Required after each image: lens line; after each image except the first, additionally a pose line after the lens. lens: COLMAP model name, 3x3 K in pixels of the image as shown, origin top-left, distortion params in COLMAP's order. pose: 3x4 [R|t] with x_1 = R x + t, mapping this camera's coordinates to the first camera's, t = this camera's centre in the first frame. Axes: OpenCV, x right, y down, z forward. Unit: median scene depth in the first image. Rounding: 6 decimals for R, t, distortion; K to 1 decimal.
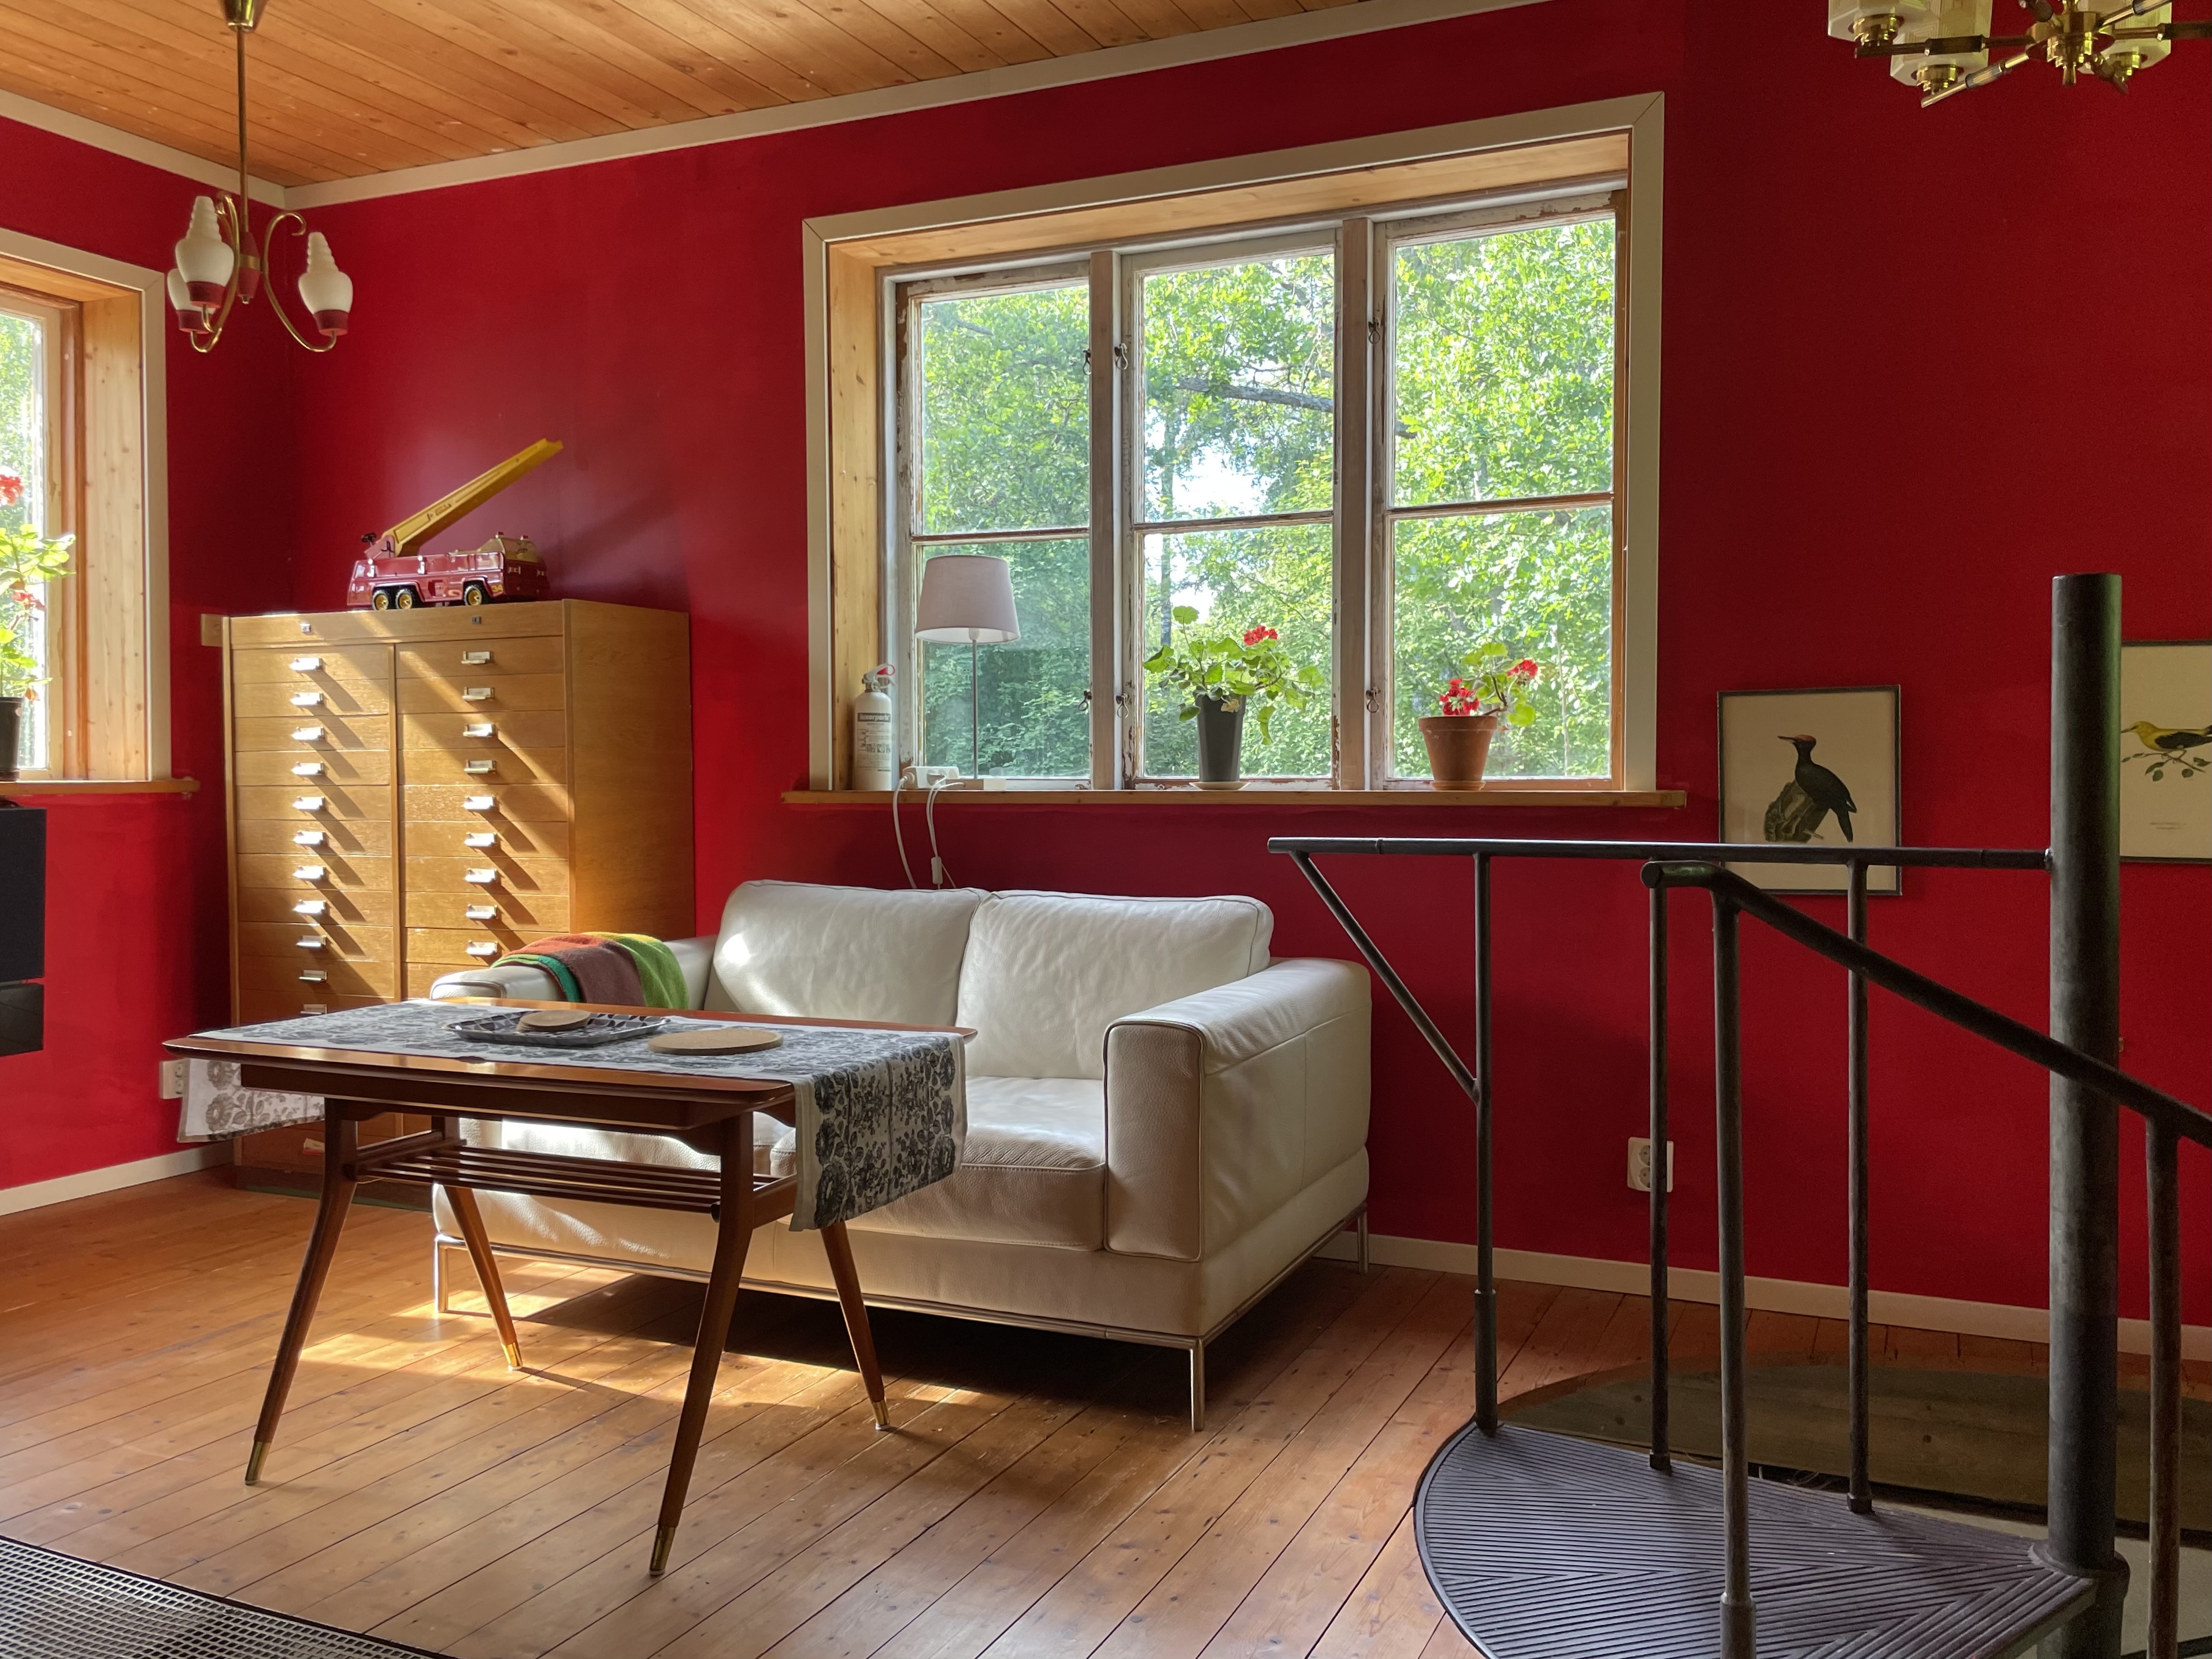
lens RADIAL K [[1765.2, 0, 1122.1], [0, 1765.2, 808.3], [0, 0, 1]] dist [0.091002, -0.127844]
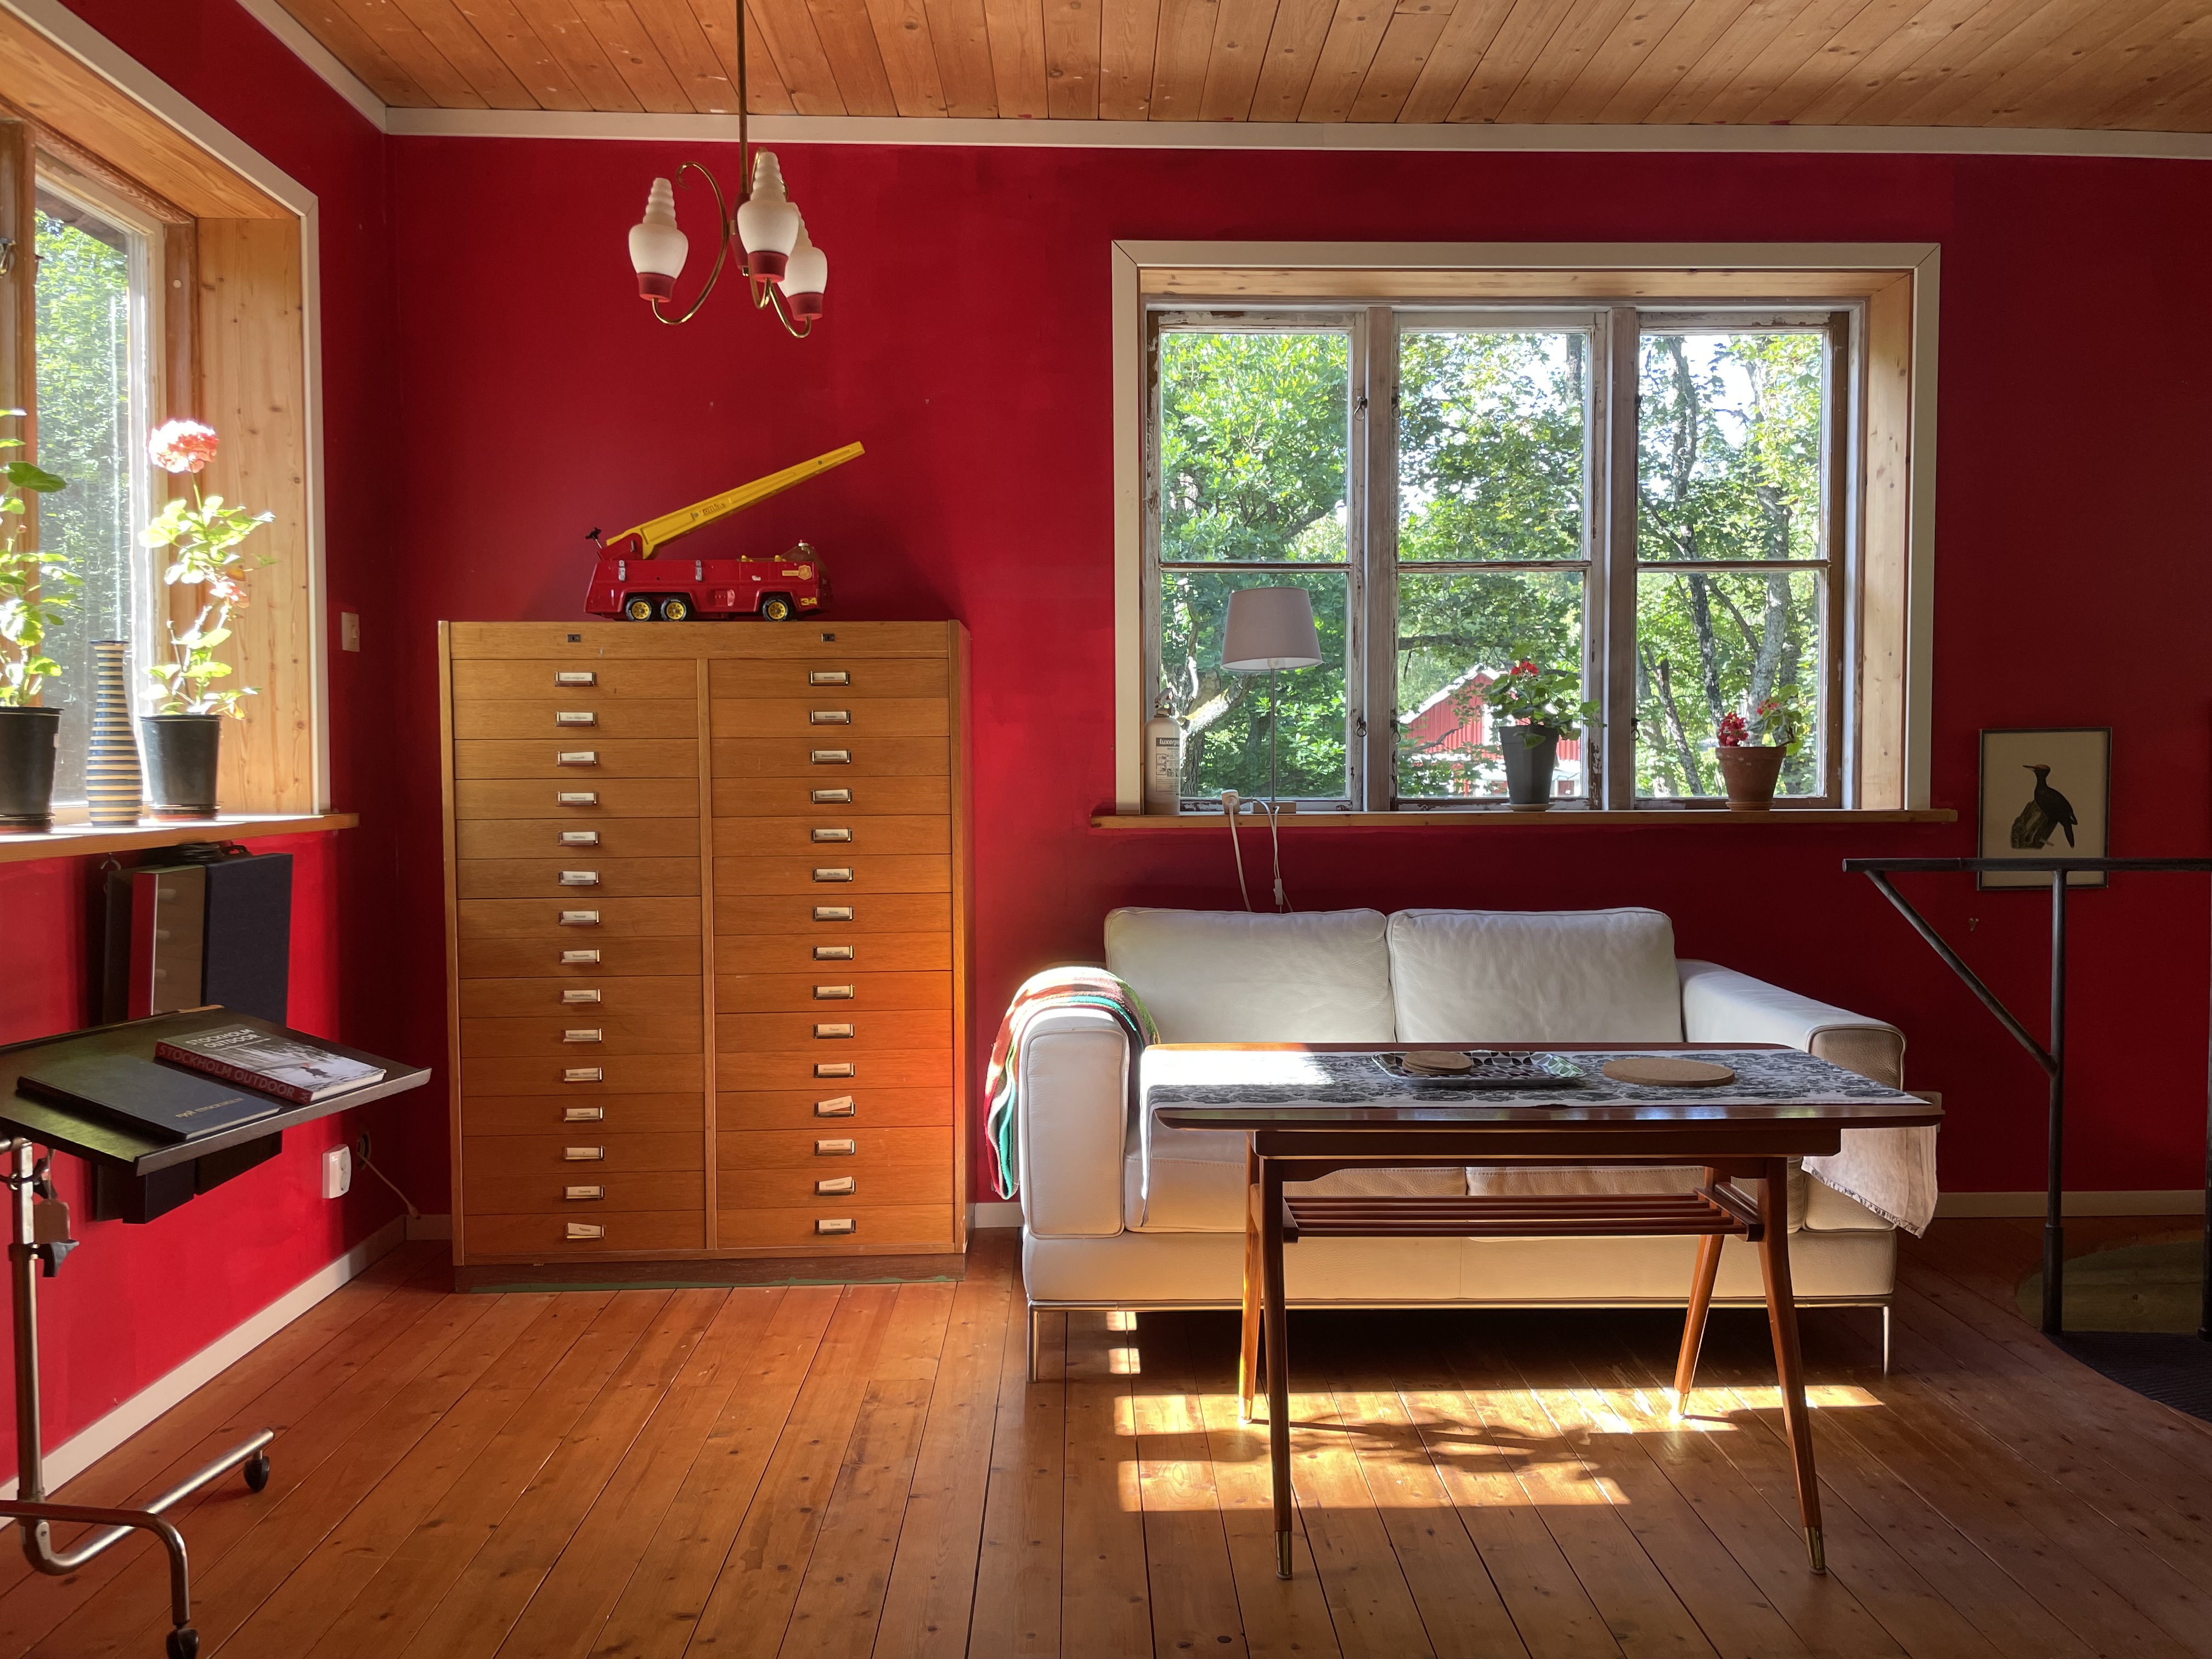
lens RADIAL K [[1674.2, 0, 1131.6], [0, 1674.2, 816.6], [0, 0, 1]] dist [0.088804, -0.118890]
pose [[0.902607, -0.016781, 0.430139, -0.663830], [0.011494, 0.999823, 0.014888, -0.026902], [-0.430313, -0.008494, 0.902640, 0.165420]]
